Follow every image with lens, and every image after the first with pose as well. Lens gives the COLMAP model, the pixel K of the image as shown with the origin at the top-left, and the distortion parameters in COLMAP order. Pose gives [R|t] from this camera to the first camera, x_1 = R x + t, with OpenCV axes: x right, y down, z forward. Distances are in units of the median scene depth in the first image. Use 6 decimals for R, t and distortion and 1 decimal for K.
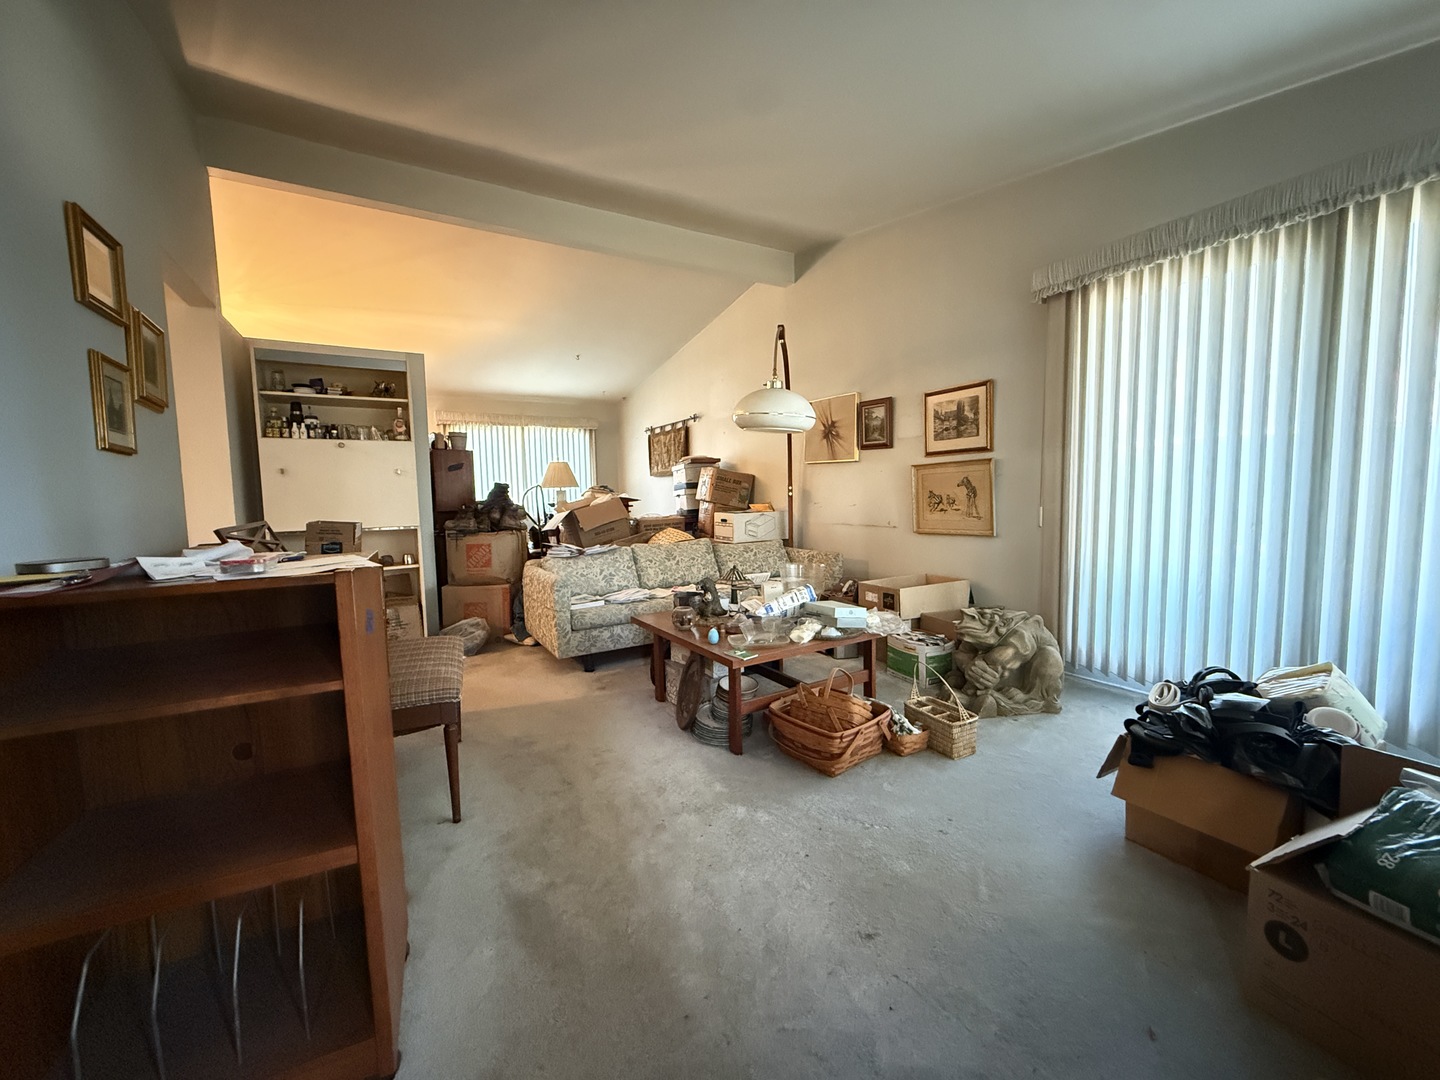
lens RADIAL K [[576.0, 0, 717.5], [0, 576.0, 538.1], [0, 0, 1]] dist [0.001587, -0.000555]
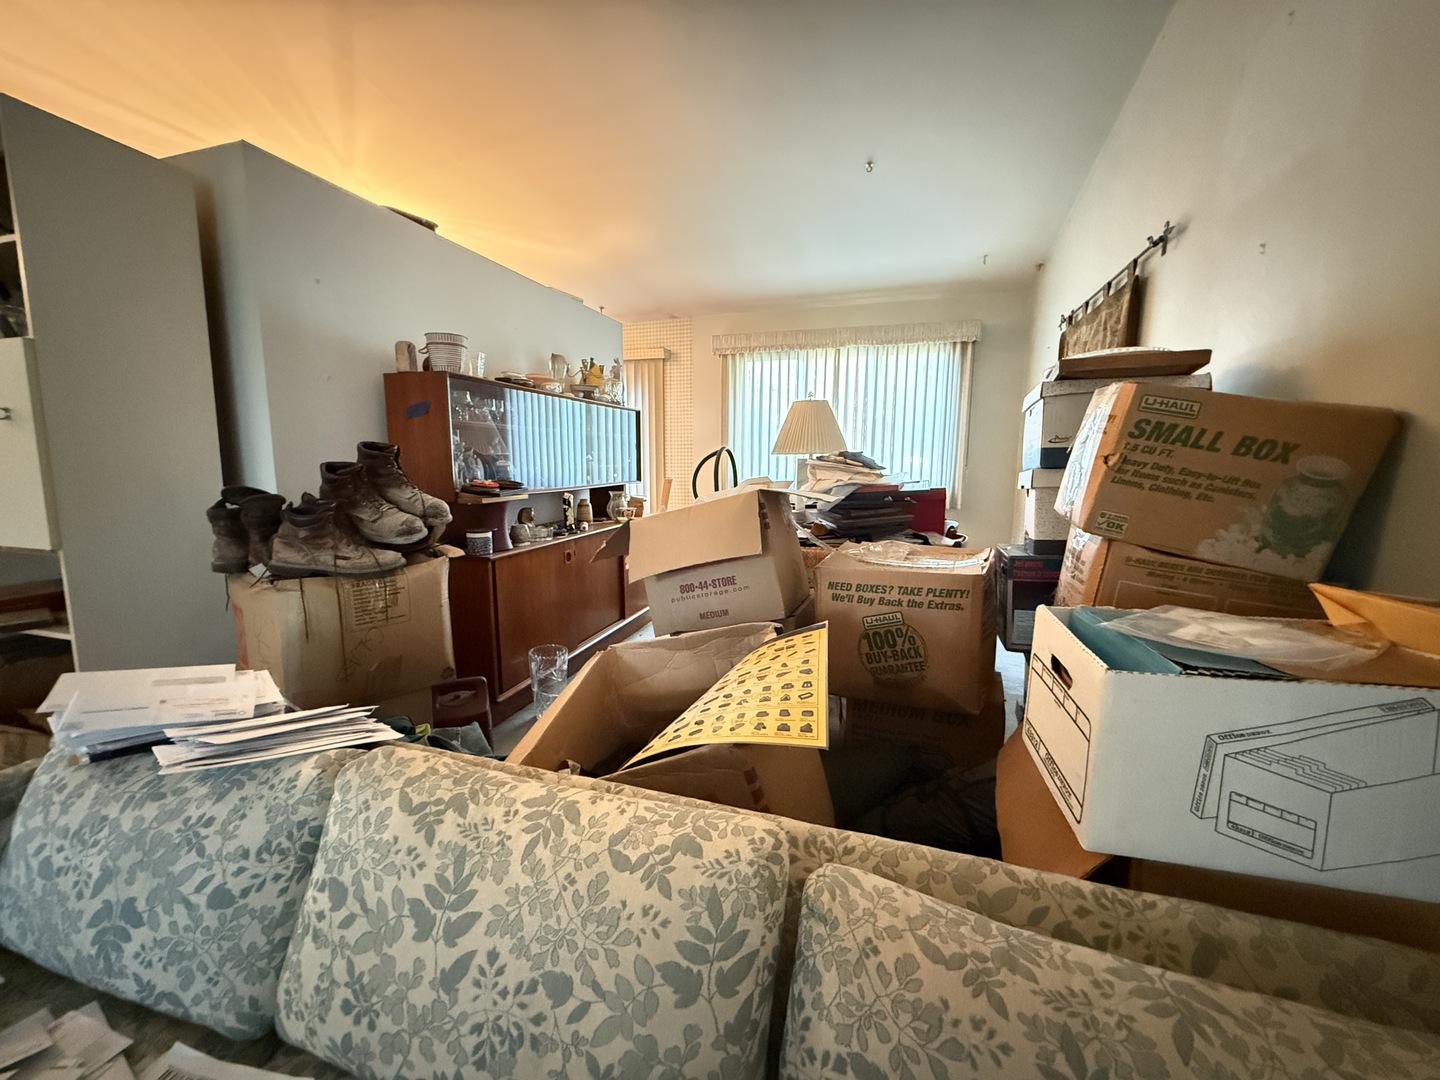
lens RADIAL K [[576.0, 0, 721.0], [0, 576.0, 537.9], [0, 0, 1]] dist [0.001587, -0.000555]
pose [[0.669679, 0.126587, -0.731782, 0.056740], [-0.078179, 0.991907, 0.100040, -0.069810], [0.738524, -0.009784, 0.674156, 0.704687]]
